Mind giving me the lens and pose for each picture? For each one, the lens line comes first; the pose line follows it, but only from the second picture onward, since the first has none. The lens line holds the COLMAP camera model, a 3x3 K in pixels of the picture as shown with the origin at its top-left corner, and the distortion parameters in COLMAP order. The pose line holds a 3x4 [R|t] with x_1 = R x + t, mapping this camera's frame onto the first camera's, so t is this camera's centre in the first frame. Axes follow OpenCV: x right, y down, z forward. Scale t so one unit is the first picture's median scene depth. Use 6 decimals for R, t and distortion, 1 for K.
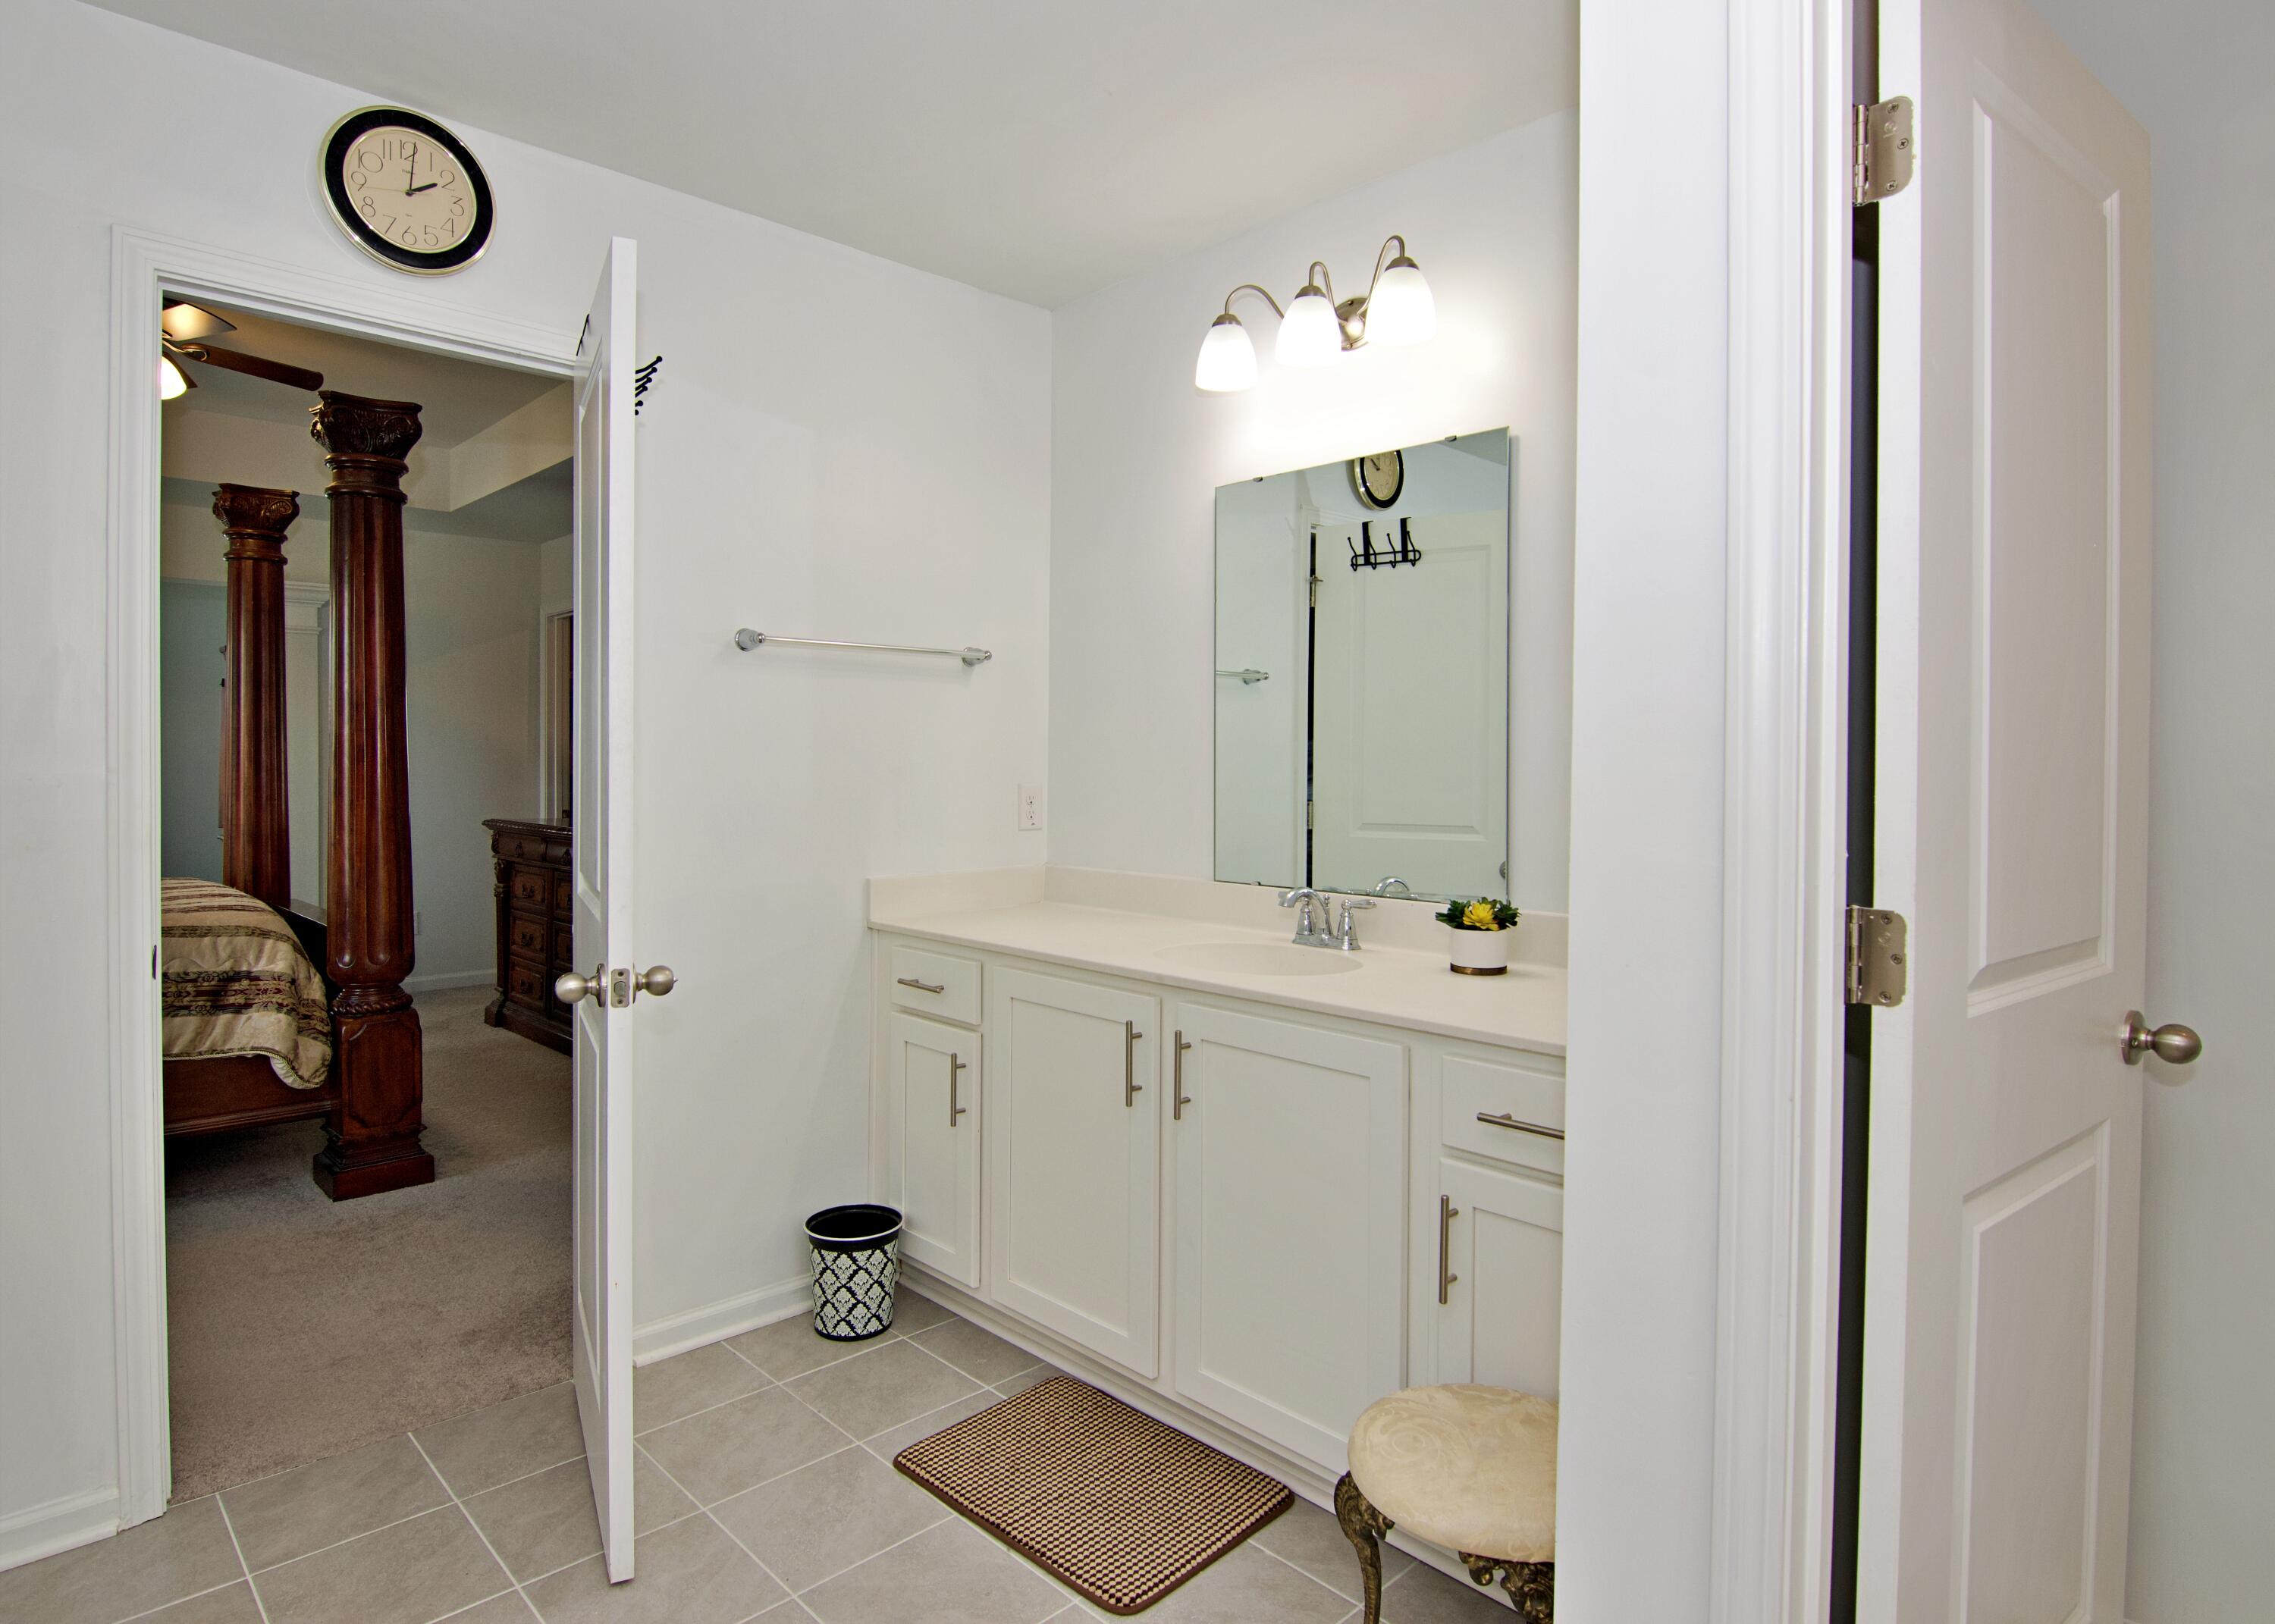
lens RADIAL K [[1210.2, 0, 1141.8], [0, 1210.2, 784.7], [0, 0, 1]] dist [0.000234, -0.015503]
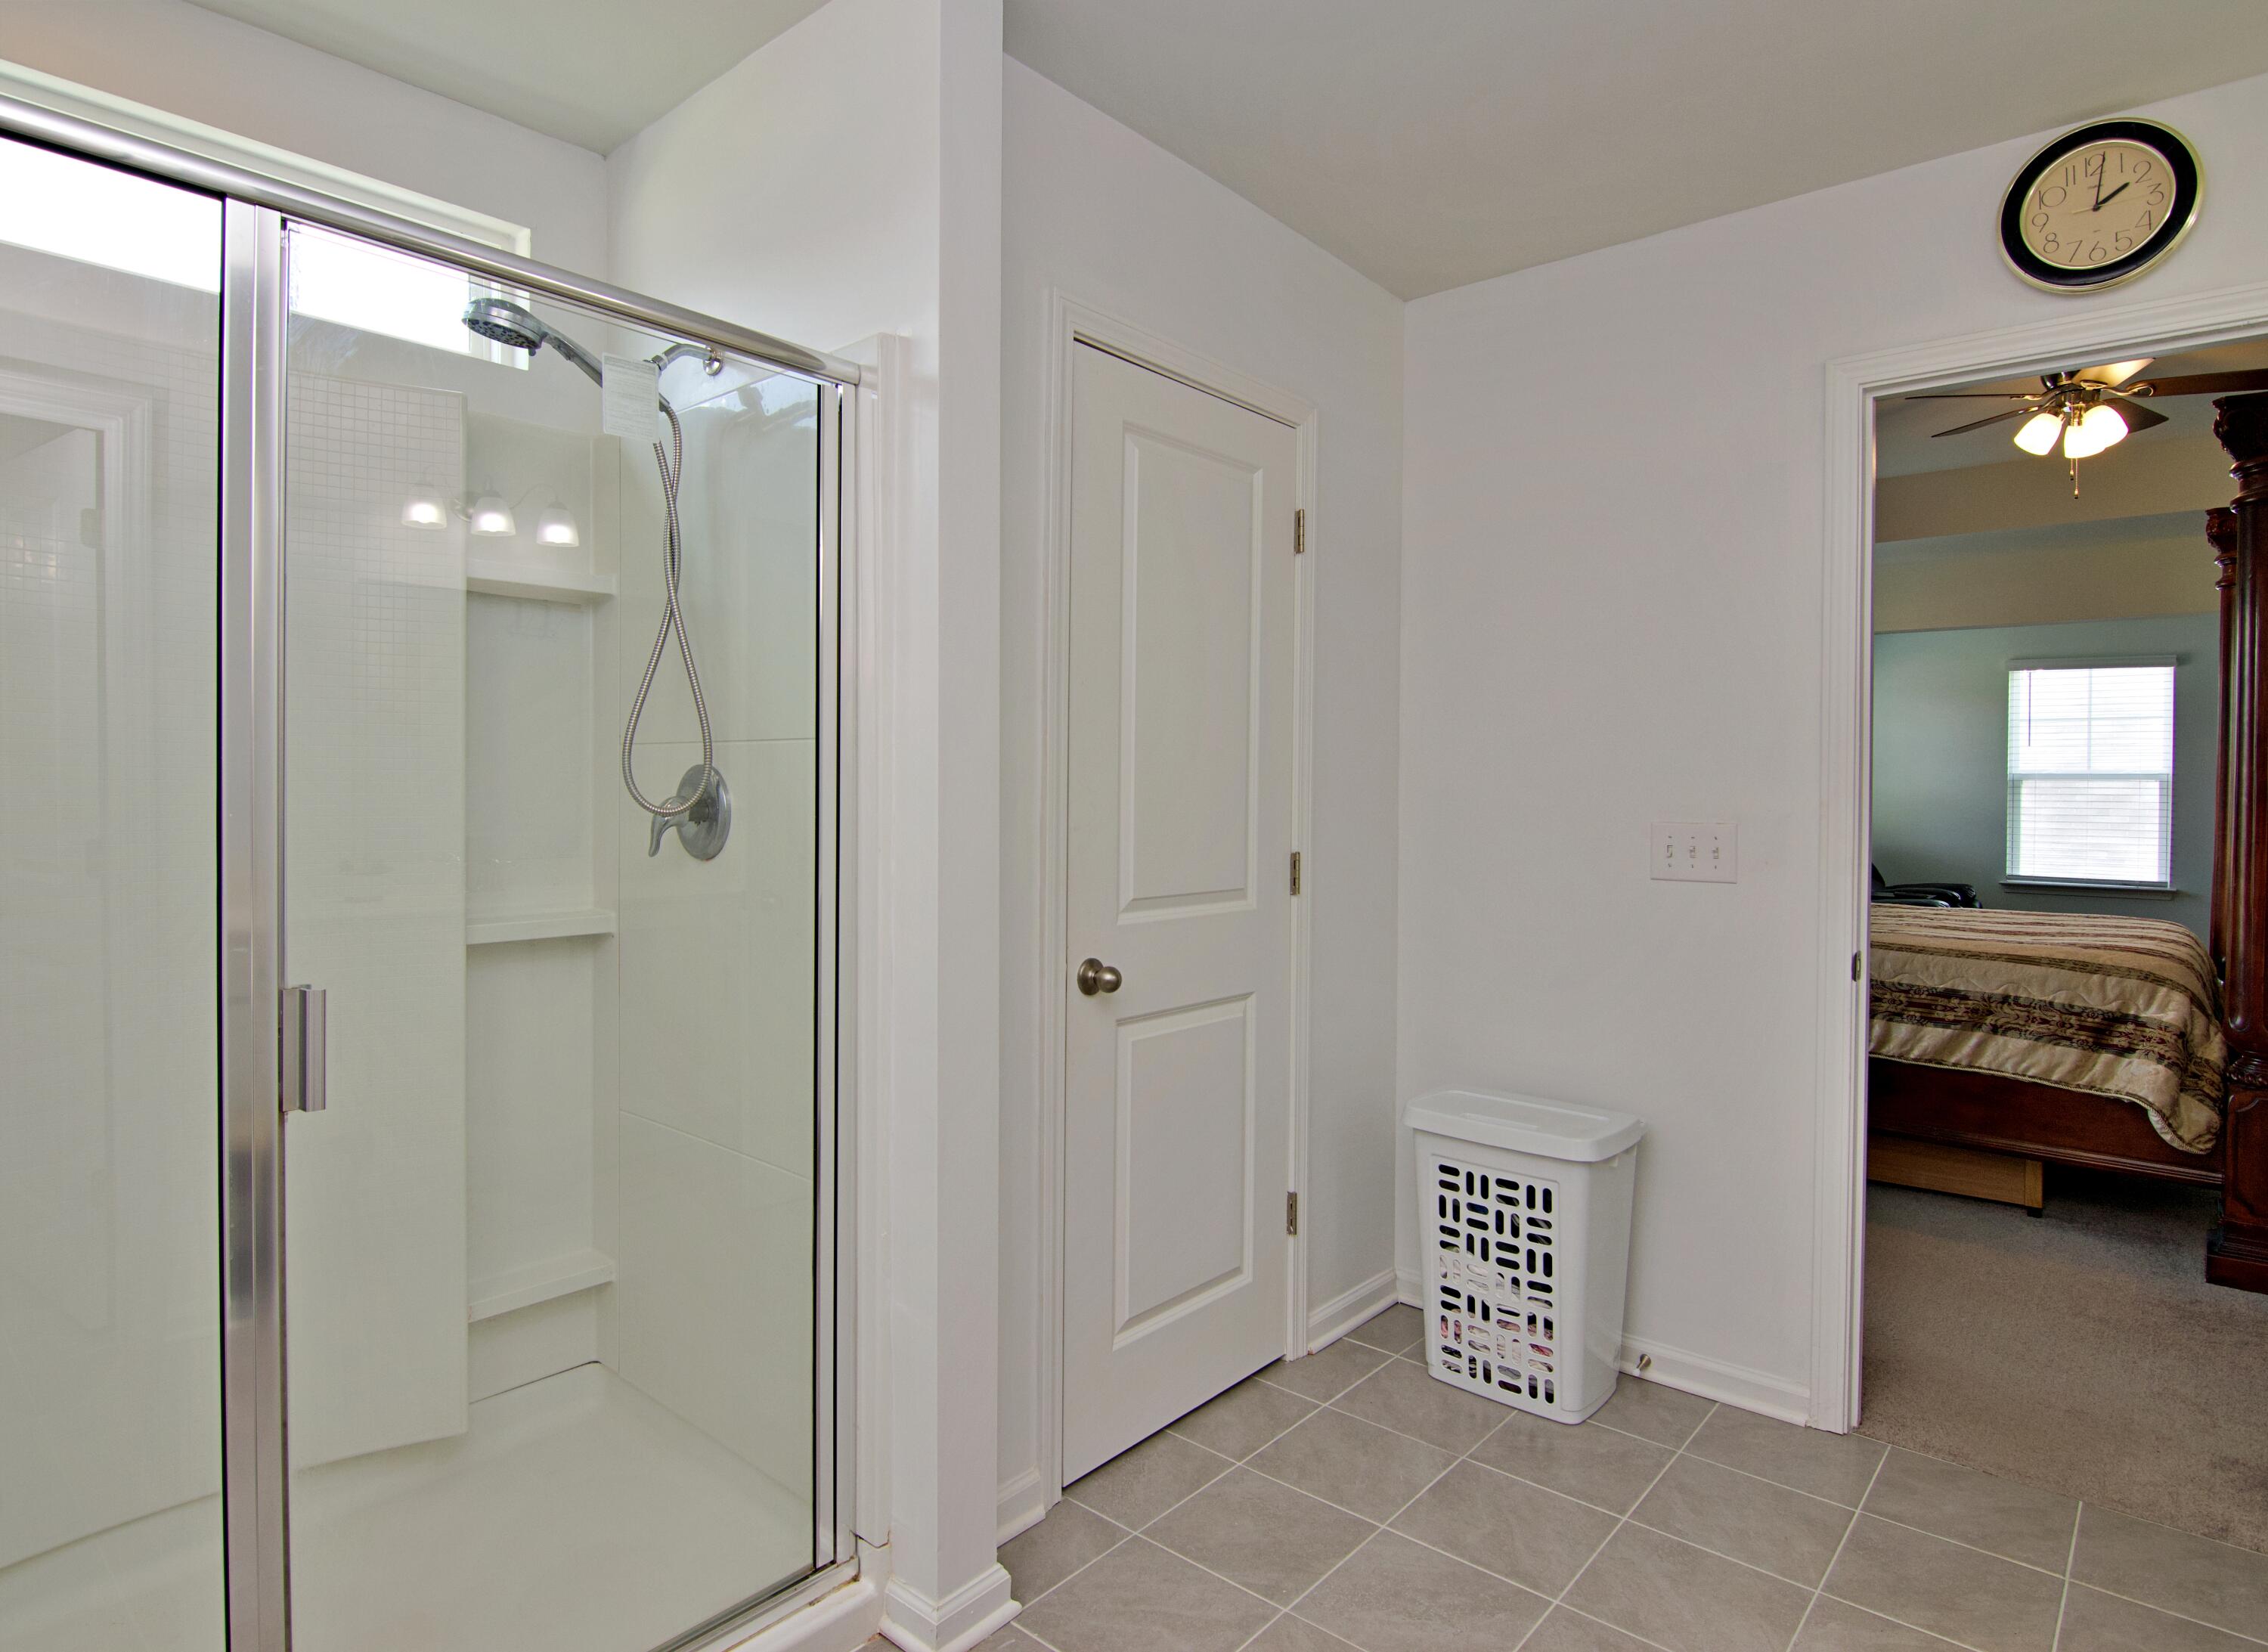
lens RADIAL K [[1271.8, 0, 1134.0], [0, 1271.8, 826.0], [0, 0, 1]] dist [-0.001904, -0.020172]
pose [[0.078062, 0.025138, -0.996632, 0.210809], [-0.024834, 0.999421, 0.023263, -0.002538], [0.996639, 0.022934, 0.078641, 0.106187]]
